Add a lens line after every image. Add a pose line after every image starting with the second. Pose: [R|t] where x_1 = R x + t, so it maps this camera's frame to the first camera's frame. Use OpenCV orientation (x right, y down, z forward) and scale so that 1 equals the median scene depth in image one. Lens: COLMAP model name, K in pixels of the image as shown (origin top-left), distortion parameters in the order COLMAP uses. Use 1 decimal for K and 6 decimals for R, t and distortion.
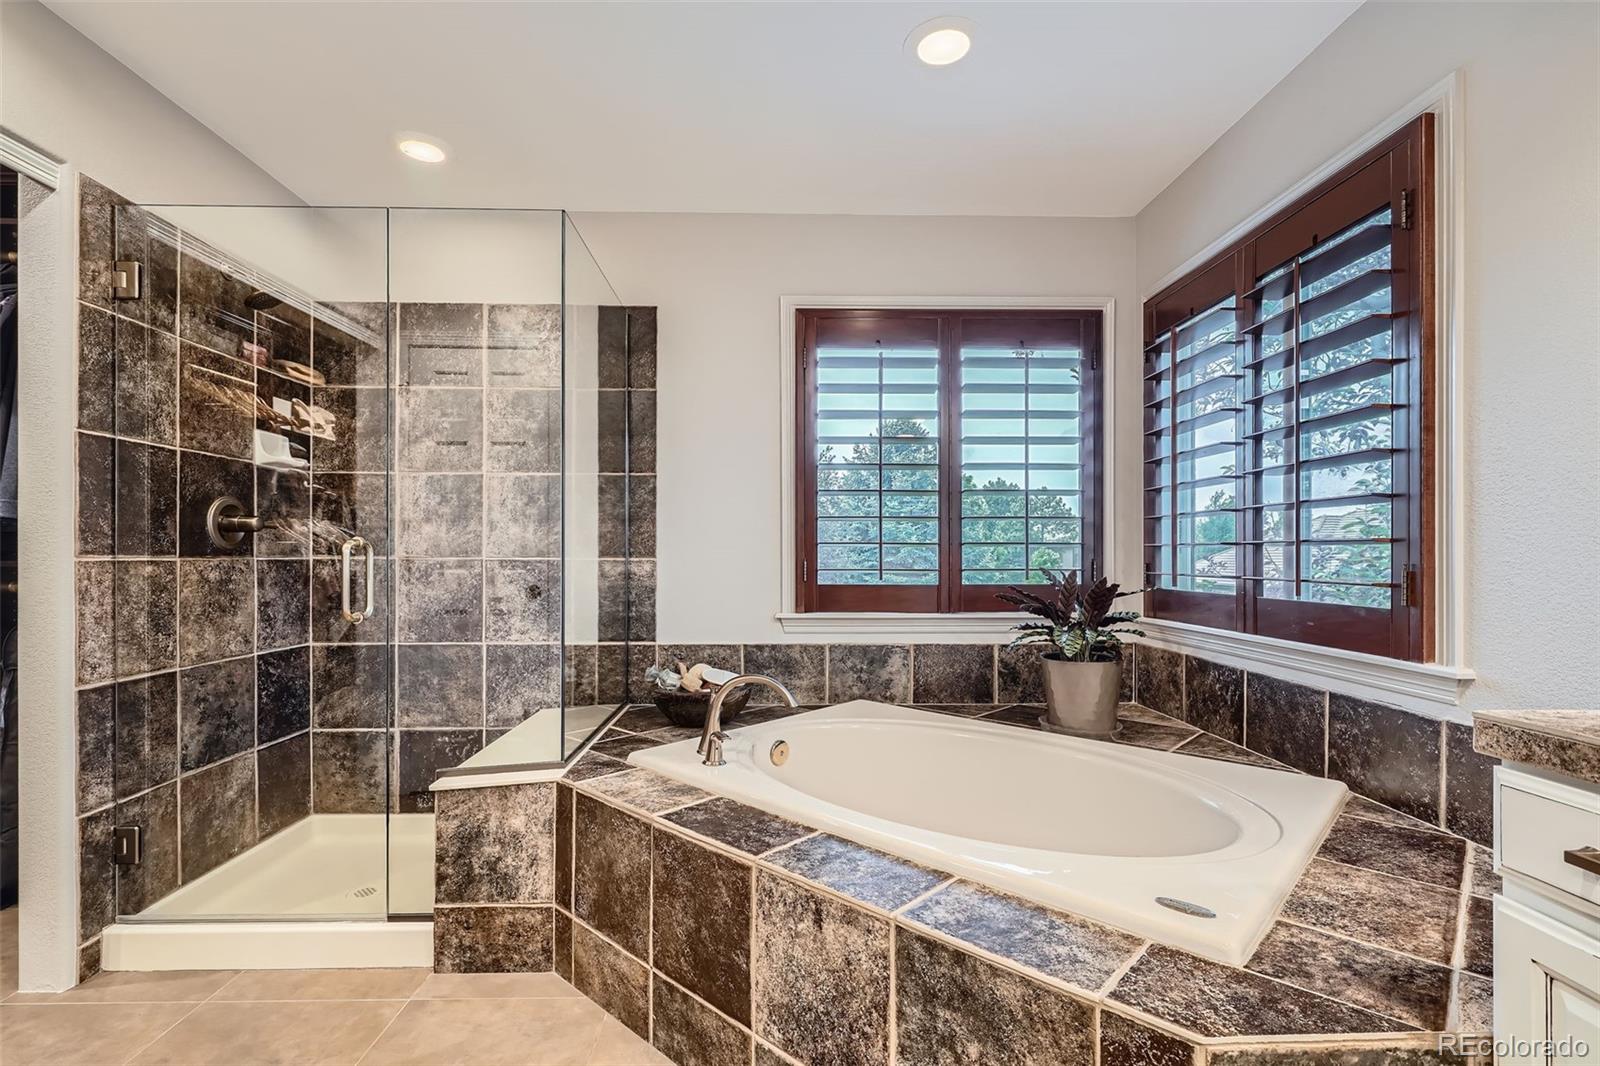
lens RADIAL K [[727.7, 0, 795.9], [0, 727.7, 546.5], [0, 0, 1]] dist [0.002832, -0.007030]
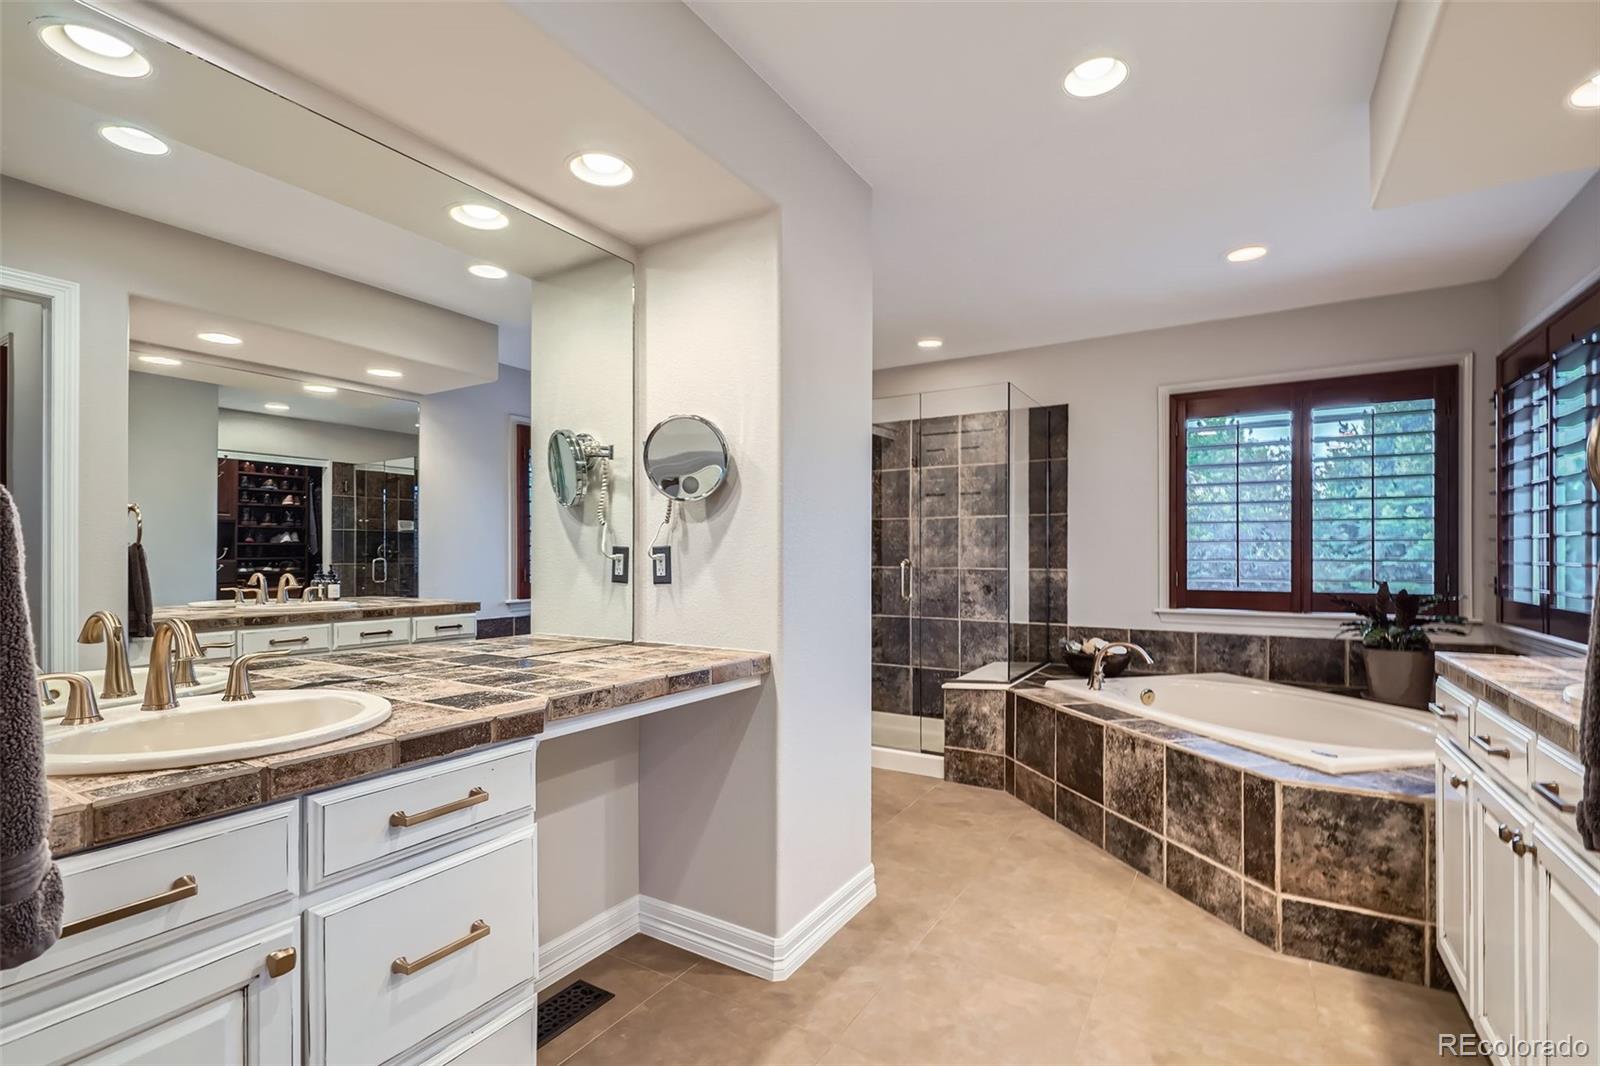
lens RADIAL K [[724.7, 0, 798.3], [0, 724.7, 561.6], [0, 0, 1]] dist [0.002228, -0.000210]
pose [[0.837877, 0.003651, -0.545847, 0.168969], [0.007777, 0.999796, 0.018626, -0.033181], [0.545804, -0.019852, 0.837678, -0.594960]]
